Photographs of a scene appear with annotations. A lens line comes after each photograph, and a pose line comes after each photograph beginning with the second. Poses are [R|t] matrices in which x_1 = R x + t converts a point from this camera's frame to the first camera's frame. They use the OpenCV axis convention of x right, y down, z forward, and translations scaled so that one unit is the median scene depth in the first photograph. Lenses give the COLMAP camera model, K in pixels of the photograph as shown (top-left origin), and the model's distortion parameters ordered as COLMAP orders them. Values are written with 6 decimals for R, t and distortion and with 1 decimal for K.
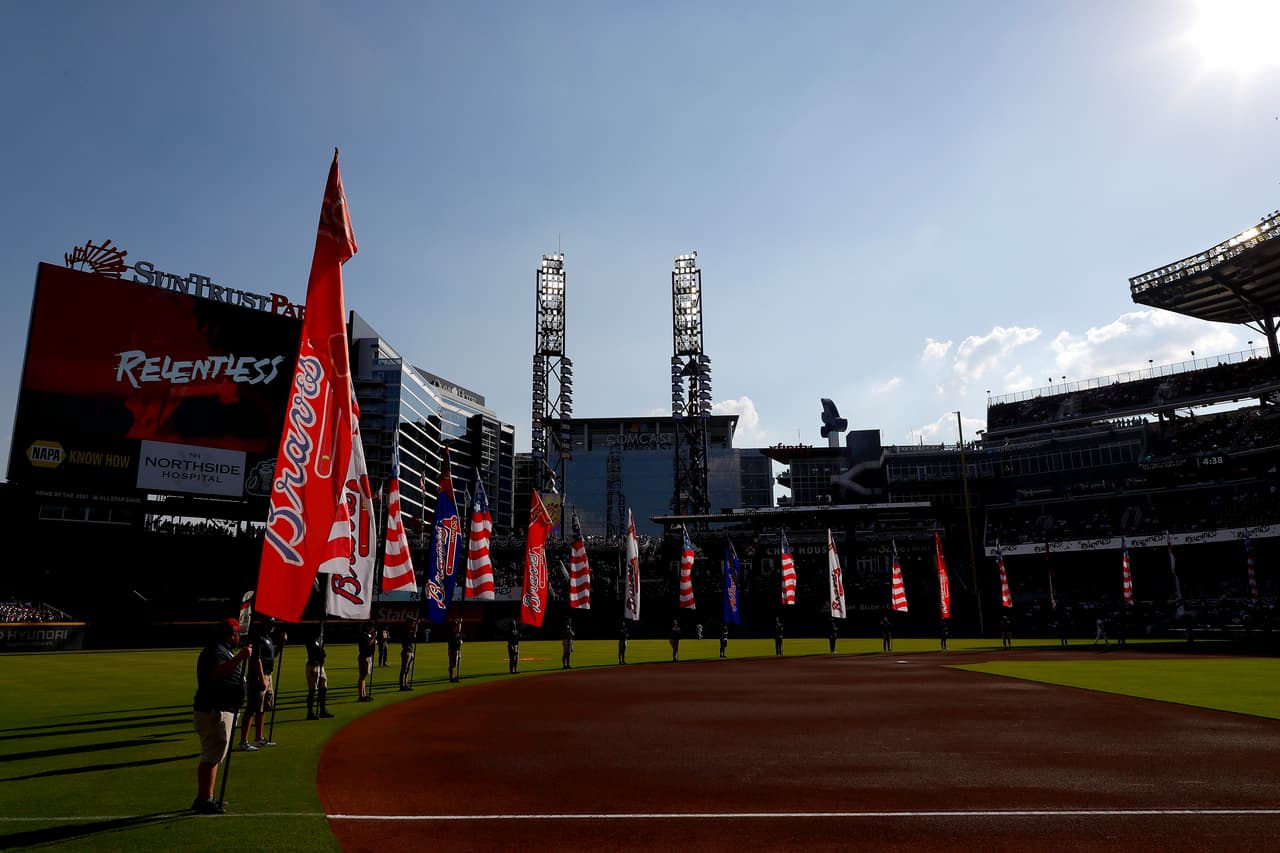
lens RADIAL K [[870.9, 0, 640.0], [0, 870.9, 426.5], [0, 0, 1]] dist [0.003218, 0.004162]
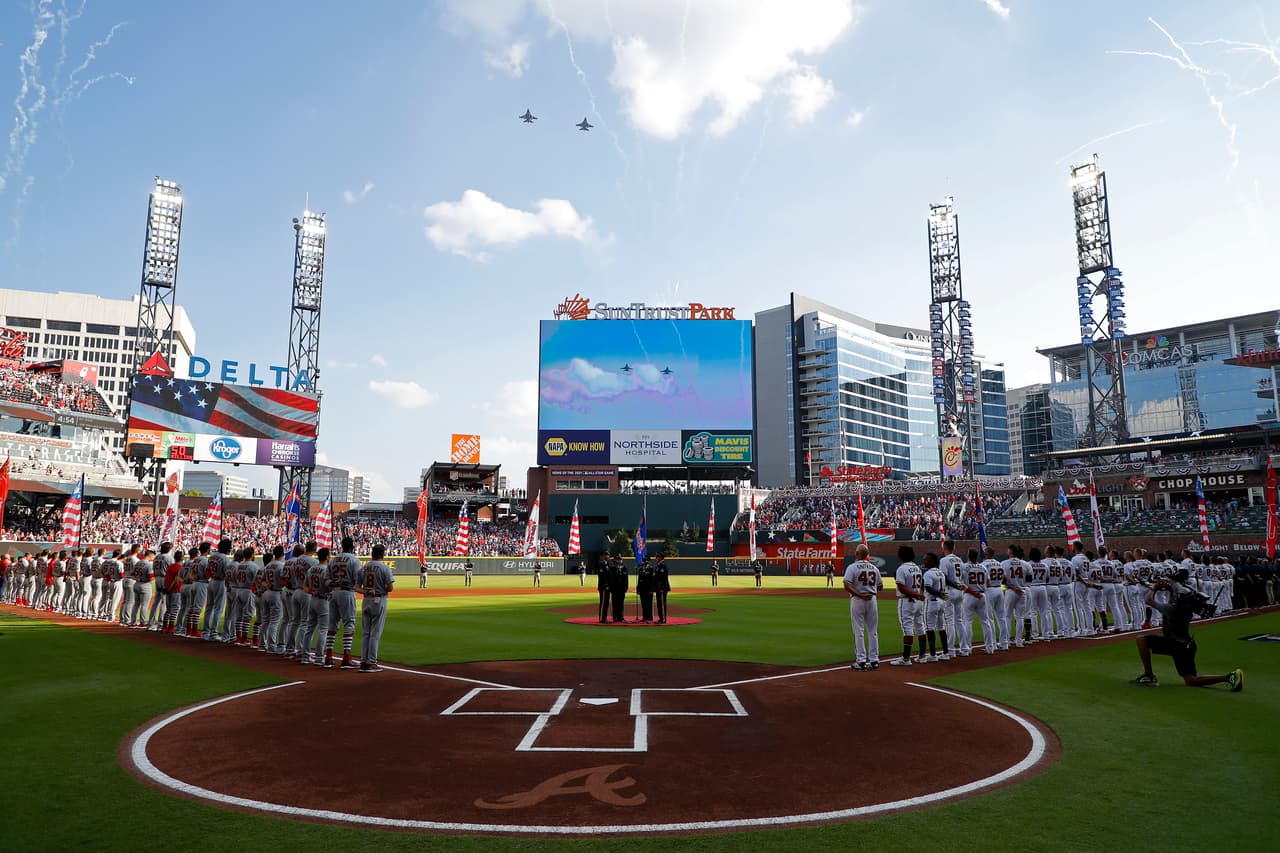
lens RADIAL K [[870.9, 0, 640.0], [0, 870.9, 426.5], [0, 0, 1]] dist [0.003218, 0.004162]
pose [[0.726675, -0.093396, -0.680603, 0.319981], [0.142924, 0.989591, 0.016803, -0.005507], [0.671950, -0.109485, 0.732459, -0.003290]]
